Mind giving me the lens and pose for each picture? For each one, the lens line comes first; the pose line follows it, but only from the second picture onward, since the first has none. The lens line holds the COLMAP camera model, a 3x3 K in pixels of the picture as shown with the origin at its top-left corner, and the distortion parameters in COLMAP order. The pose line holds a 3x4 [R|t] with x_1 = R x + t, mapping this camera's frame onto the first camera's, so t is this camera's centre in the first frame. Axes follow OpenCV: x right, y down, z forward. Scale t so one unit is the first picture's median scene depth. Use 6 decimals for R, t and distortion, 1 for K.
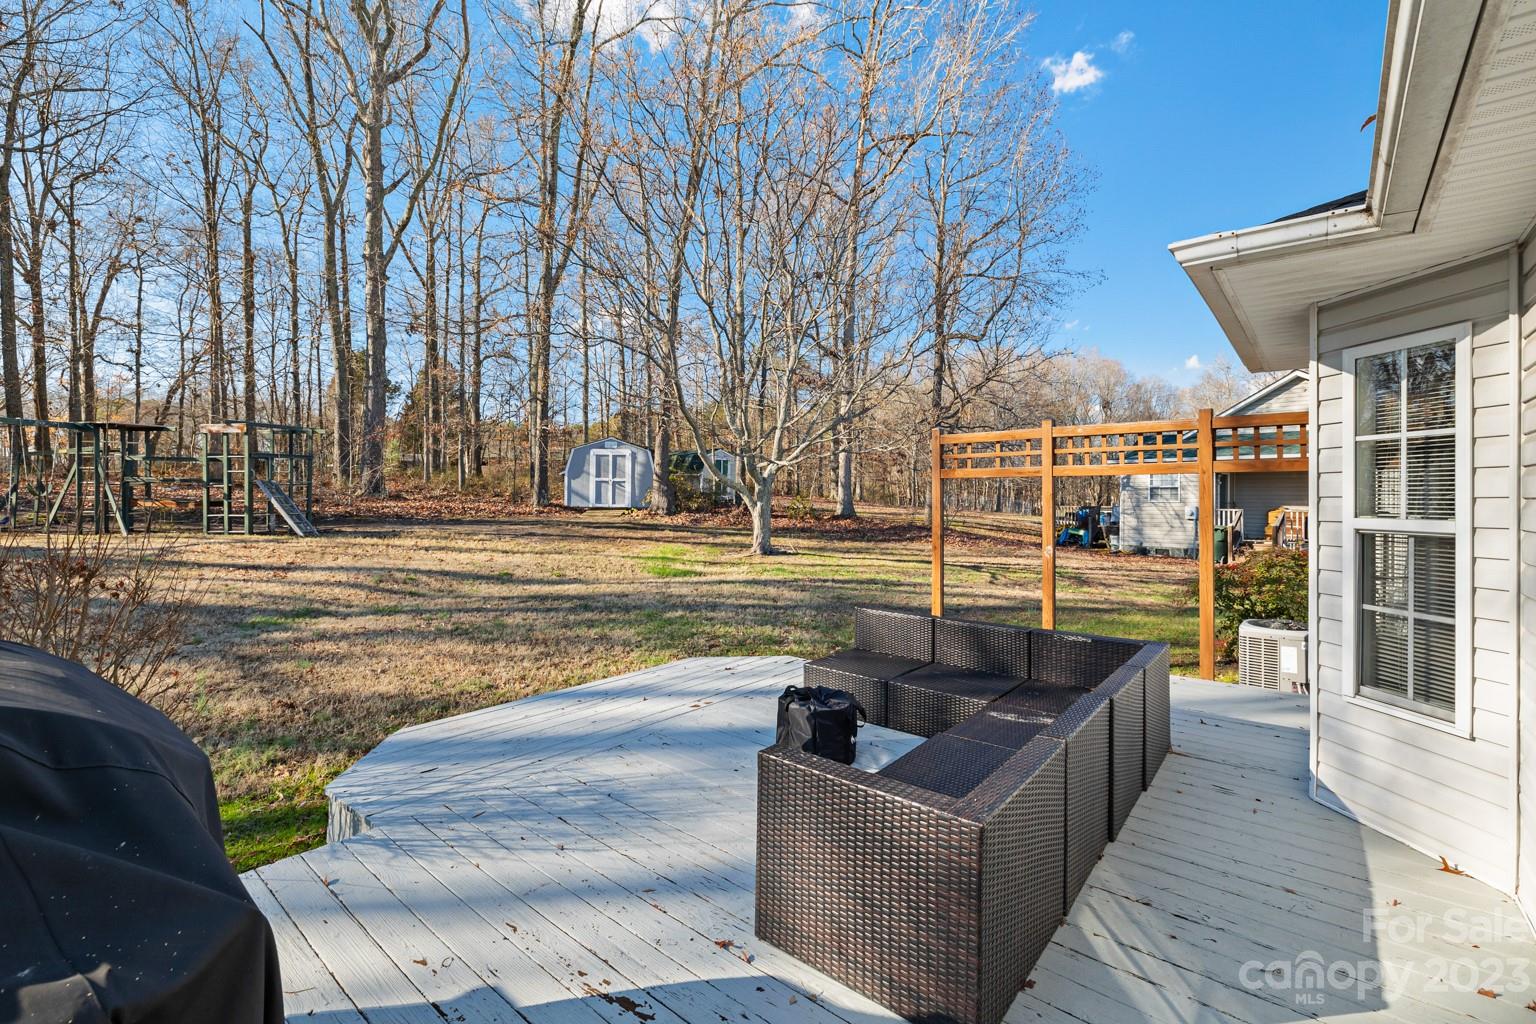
lens RADIAL K [[660.6, 0, 753.3], [0, 660.6, 505.8], [0, 0, 1]] dist [0.002121, -0.000435]
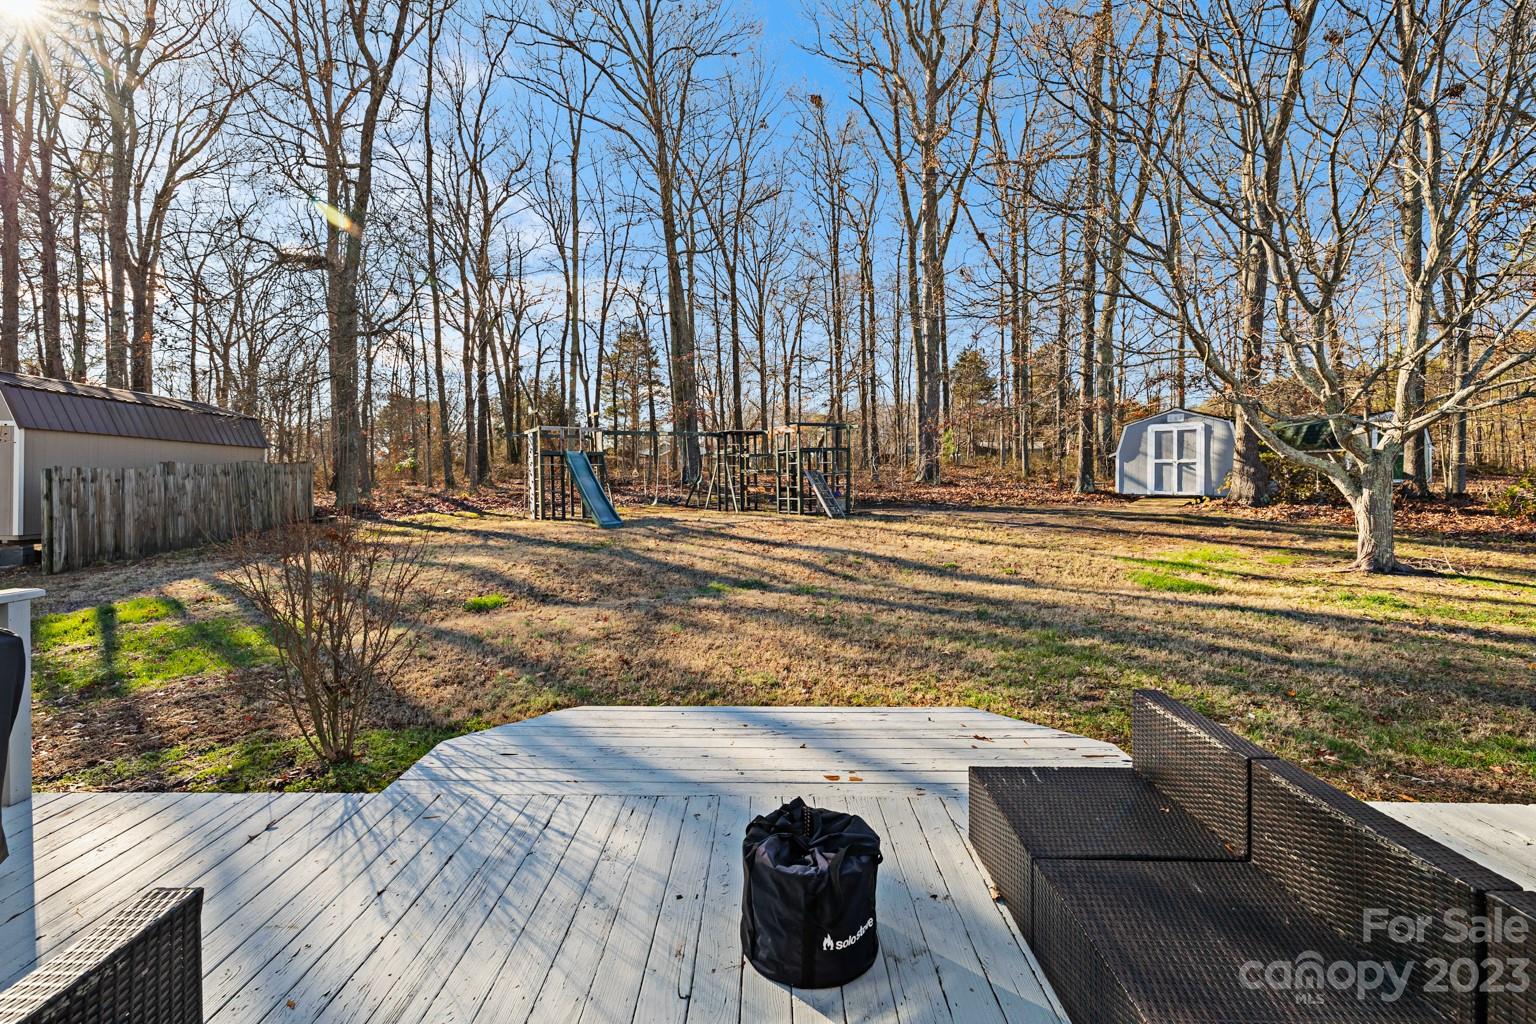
lens RADIAL K [[660.6, 0, 767.9], [0, 660.6, 496.2], [0, 0, 1]] dist [0.002121, -0.000435]
pose [[0.653016, 0.009880, -0.757280, 0.077751], [-0.005503, 0.999950, 0.008300, -0.000517], [0.757324, -0.001253, 0.653038, 0.098160]]
